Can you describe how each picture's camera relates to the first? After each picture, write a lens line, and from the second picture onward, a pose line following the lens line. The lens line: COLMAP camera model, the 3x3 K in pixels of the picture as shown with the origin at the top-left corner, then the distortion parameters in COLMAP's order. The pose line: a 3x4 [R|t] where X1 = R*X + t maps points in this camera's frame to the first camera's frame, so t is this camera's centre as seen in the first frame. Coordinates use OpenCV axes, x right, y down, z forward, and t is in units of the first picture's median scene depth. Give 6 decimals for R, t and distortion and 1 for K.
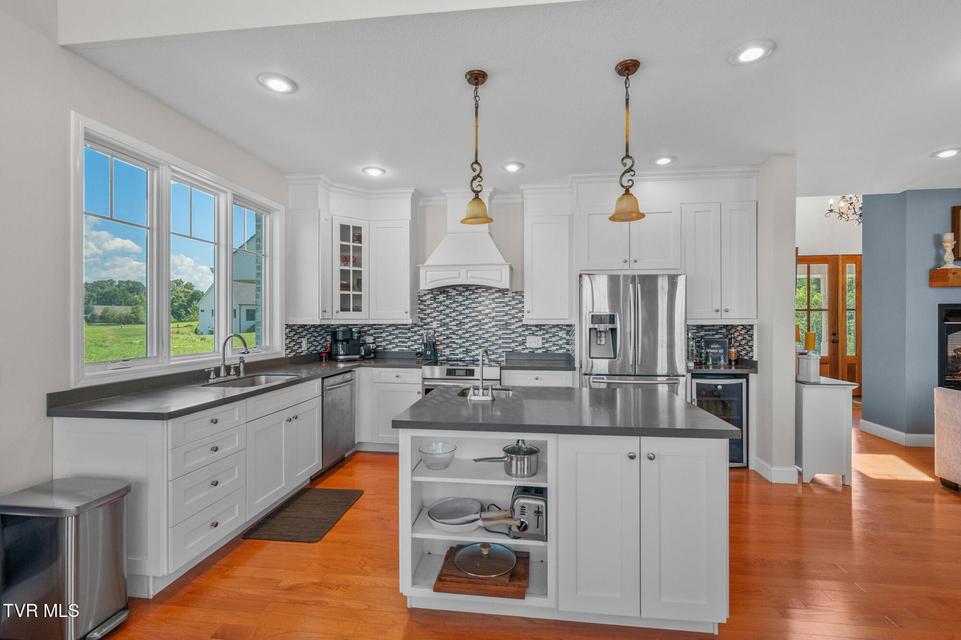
lens RADIAL K [[417.9, 0, 483.9], [0, 417.9, 321.5], [0, 0, 1]] dist [-0.000701, 0.000048]
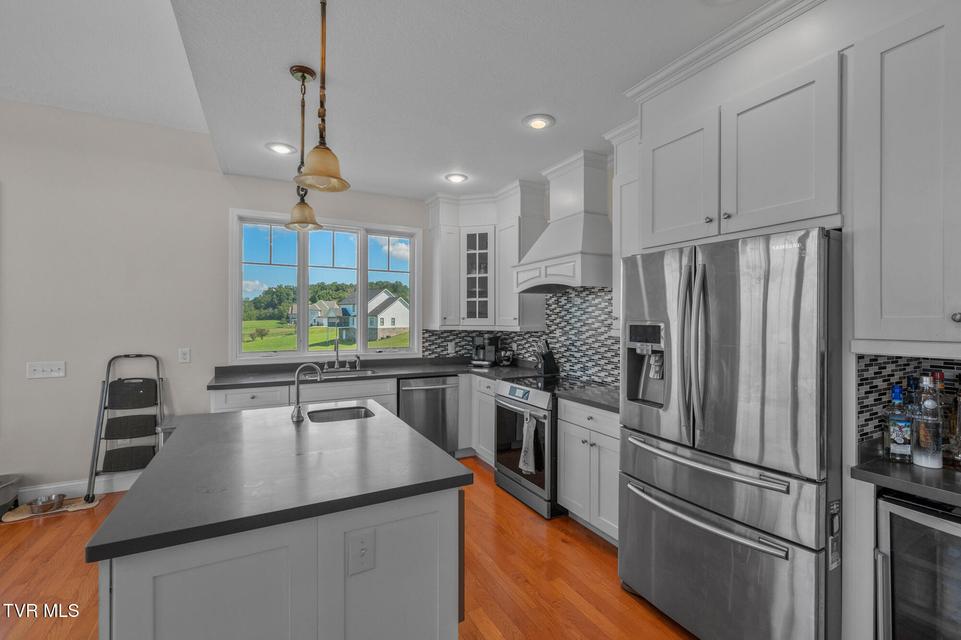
lens RADIAL K [[417.9, 0, 487.9], [0, 417.9, 319.5], [0, 0, 1]] dist [-0.000701, 0.000048]
pose [[0.578352, 0.002510, -0.815784, 0.518221], [-0.006958, 0.999974, -0.001856, -0.018203], [0.815758, 0.006750, 0.578354, 0.425772]]
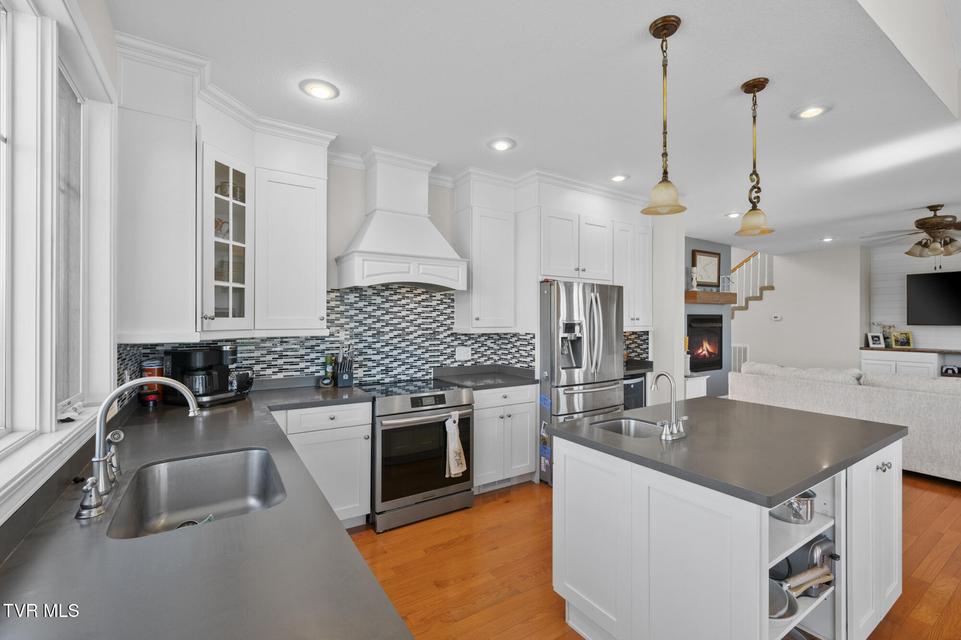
lens RADIAL K [[417.9, 0, 483.4], [0, 417.9, 320.9], [0, 0, 1]] dist [-0.000701, 0.000048]
pose [[0.766476, 0.000233, 0.642273, -0.412665], [0.000692, 0.999999, -0.001188, -0.017588], [-0.642273, 0.001355, 0.766475, 0.328616]]
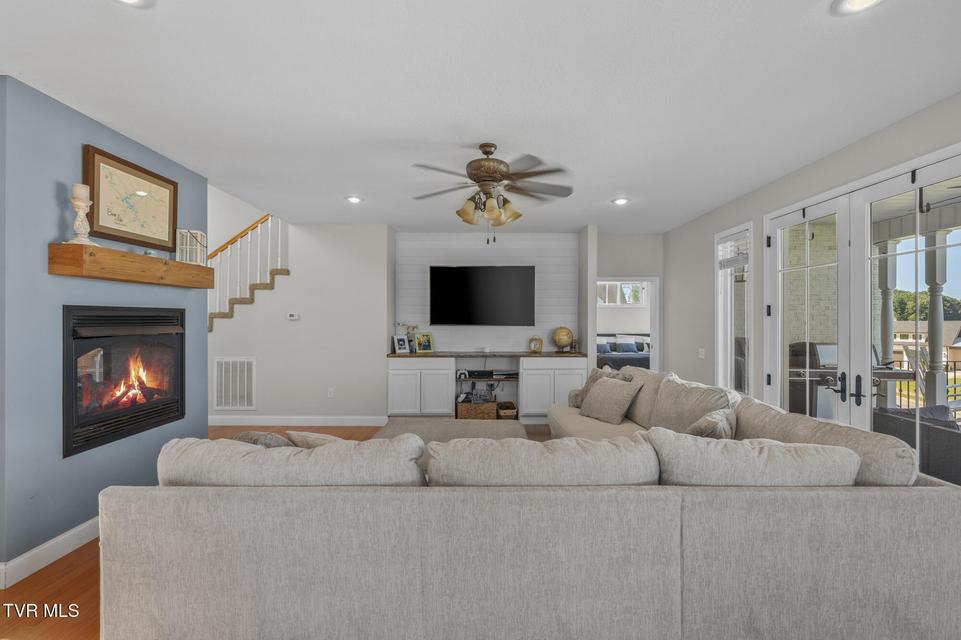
lens RADIAL K [[417.9, 0, 482.8], [0, 417.9, 318.8], [0, 0, 1]] dist [-0.000701, 0.000048]
pose [[-0.120993, 0.002685, 0.992650, 0.449243], [0.003019, 0.999993, -0.002337, -0.020095], [-0.992649, 0.002714, -0.121000, 0.496421]]
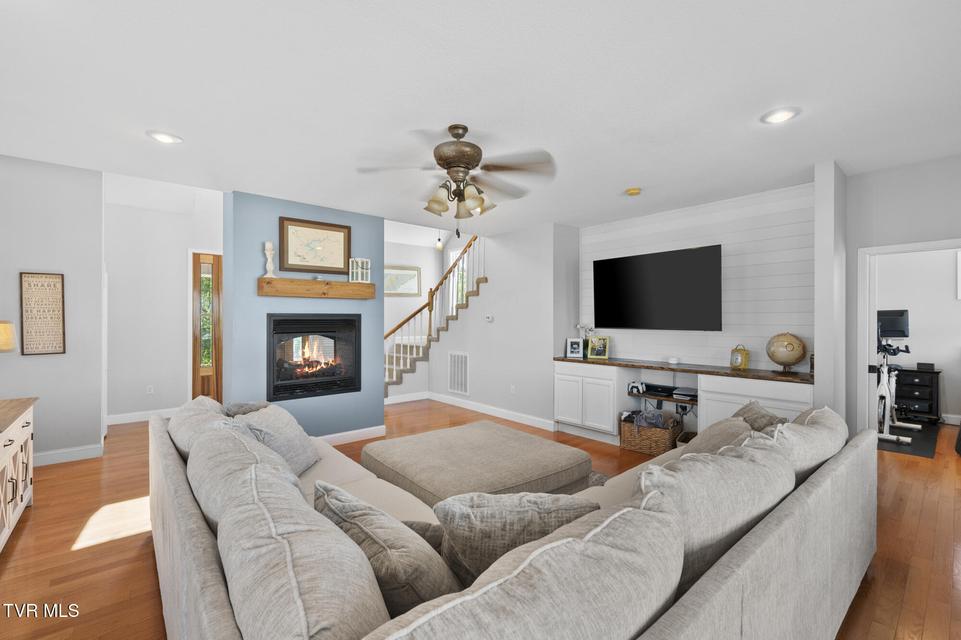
lens RADIAL K [[417.9, 0, 485.4], [0, 417.9, 325.7], [0, 0, 1]] dist [-0.000701, 0.000048]
pose [[0.677501, -0.006937, 0.735490, 0.704849], [0.000949, 0.999963, 0.008557, -0.019965], [-0.735522, -0.005099, 0.677482, -0.048964]]
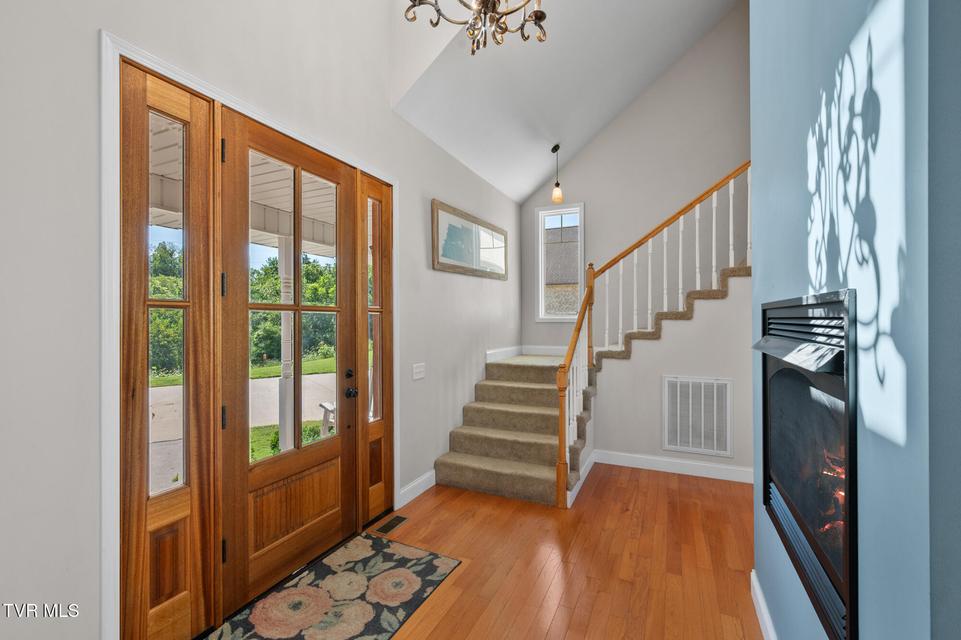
lens RADIAL K [[417.9, 0, 483.2], [0, 417.9, 322.5], [0, 0, 1]] dist [-0.000701, 0.000048]
pose [[0.307936, -0.003574, 0.951400, 0.829431], [0.008341, 0.999965, 0.001057, -0.025916], [-0.951371, 0.007610, 0.307955, 1.236714]]
